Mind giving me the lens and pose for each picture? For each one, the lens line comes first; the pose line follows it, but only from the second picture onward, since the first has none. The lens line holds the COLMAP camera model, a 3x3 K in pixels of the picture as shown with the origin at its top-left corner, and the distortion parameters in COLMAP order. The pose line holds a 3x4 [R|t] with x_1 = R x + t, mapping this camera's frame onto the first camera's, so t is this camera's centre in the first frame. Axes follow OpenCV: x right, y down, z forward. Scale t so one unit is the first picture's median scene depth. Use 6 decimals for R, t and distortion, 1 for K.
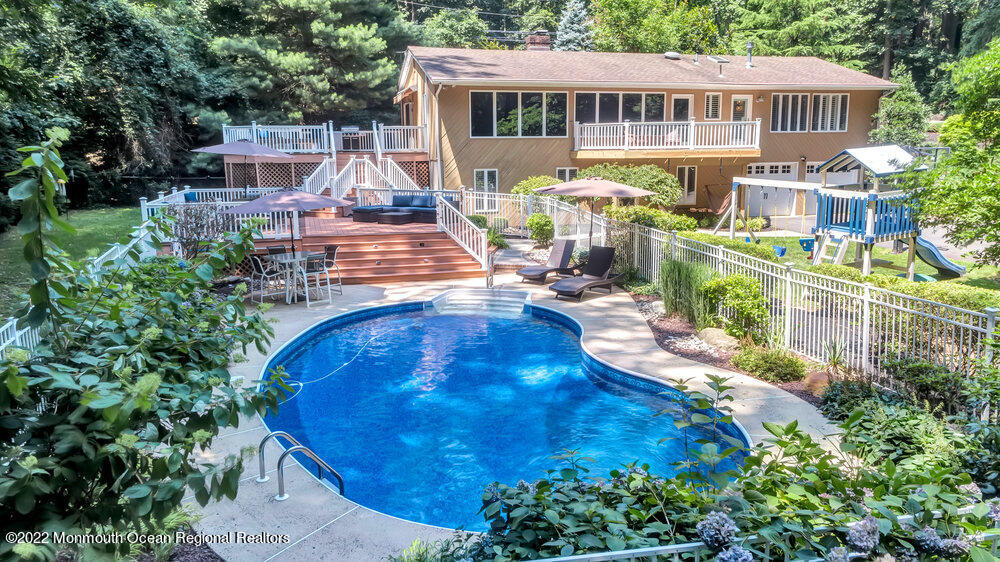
lens RADIAL K [[712.1, 0, 500.0], [0, 712.1, 281.0], [0, 0, 1]] dist [-0.003783, 0.003709]
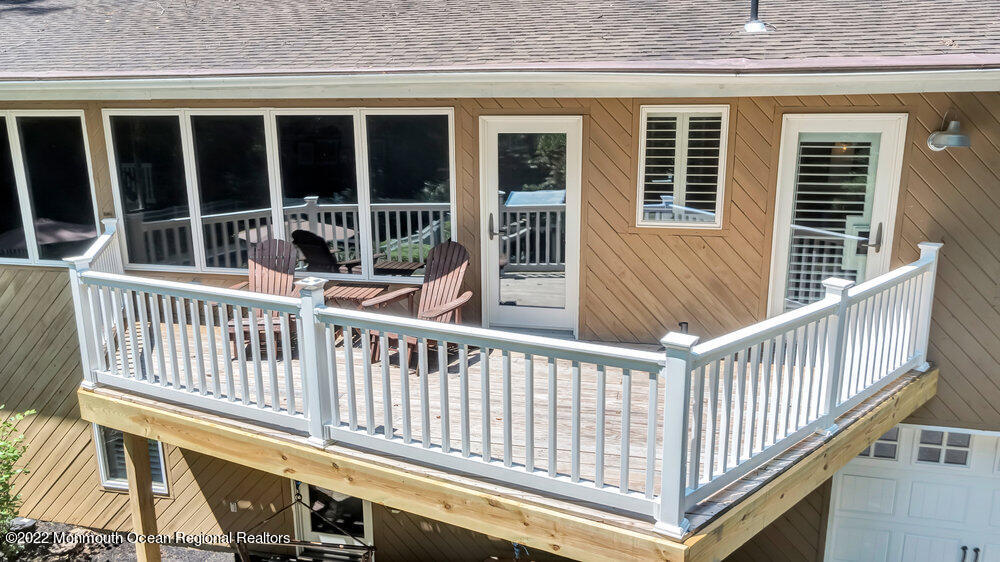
lens RADIAL K [[632.3, 0, 500.0], [0, 632.3, 281.0], [0, 0, 1]] dist [0.032427, 0.001121]
pose [[0.893594, 0.112400, -0.434576, 0.368185], [-0.089022, 0.993288, 0.073856, -0.239668], [0.439960, -0.027311, 0.897602, 0.867002]]
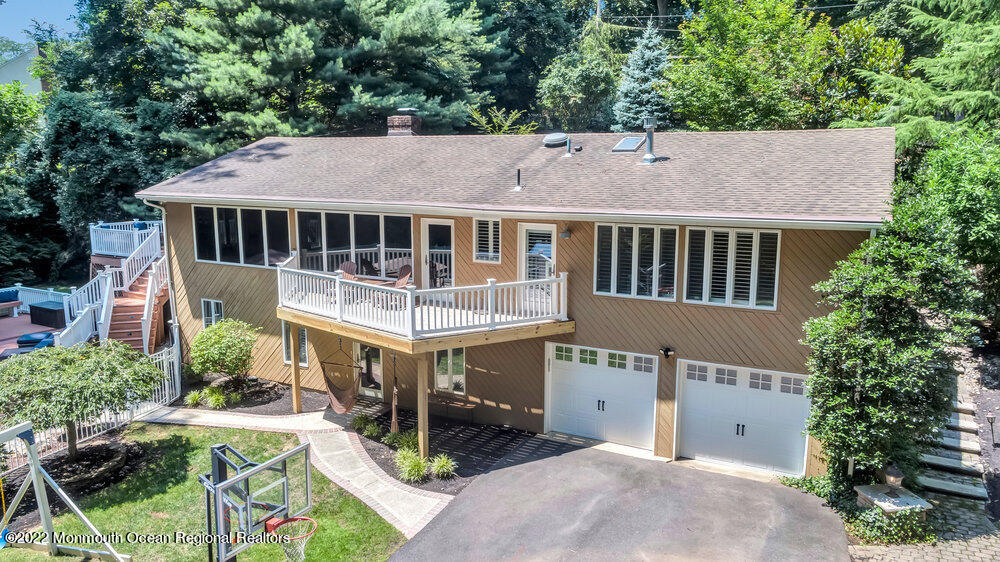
lens RADIAL K [[692.4, 0, 494.5], [0, 692.4, 273.9], [0, 0, 1]] dist [-0.003372, 0.001285]
pose [[0.743172, 0.122253, -0.657838, 0.744705], [-0.131077, 0.990717, 0.036035, -0.260940], [0.656136, 0.059447, 0.752297, 0.625855]]
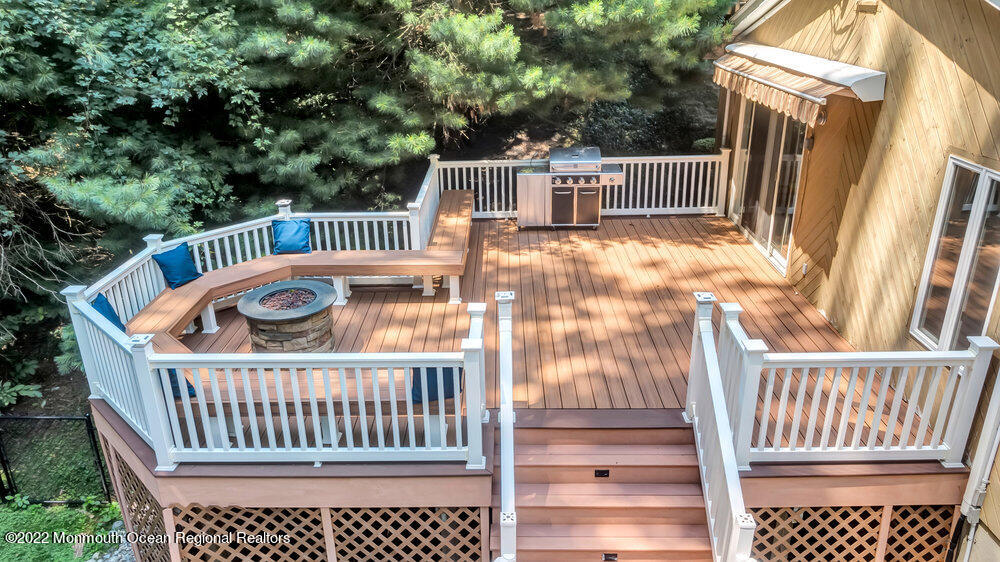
lens RADIAL K [[692.4, 0, 494.5], [0, 692.4, 273.9], [0, 0, 1]] dist [-0.003372, 0.001285]
pose [[0.959969, 0.101391, -0.261113, -0.194650], [-0.045155, 0.976013, 0.212978, -0.285419], [0.276443, -0.192662, 0.941520, 0.835415]]
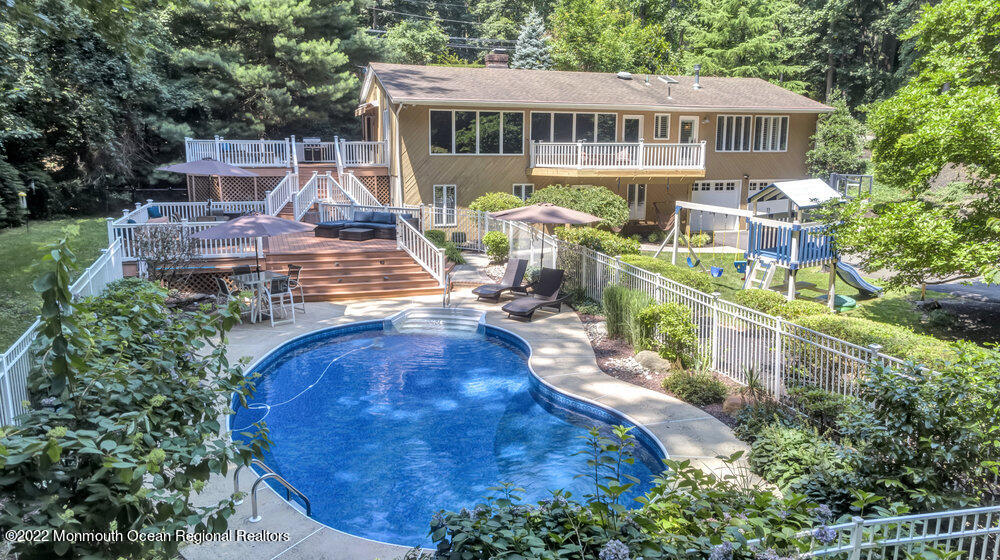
lens RADIAL K [[710.9, 0, 502.1], [0, 710.9, 283.1], [0, 0, 1]] dist [-0.004985, 0.001806]
pose [[0.998363, 0.004431, 0.057029, 0.005121], [-0.004816, 0.999967, 0.006616, -0.021853], [-0.056997, -0.006880, 0.998351, -0.039589]]
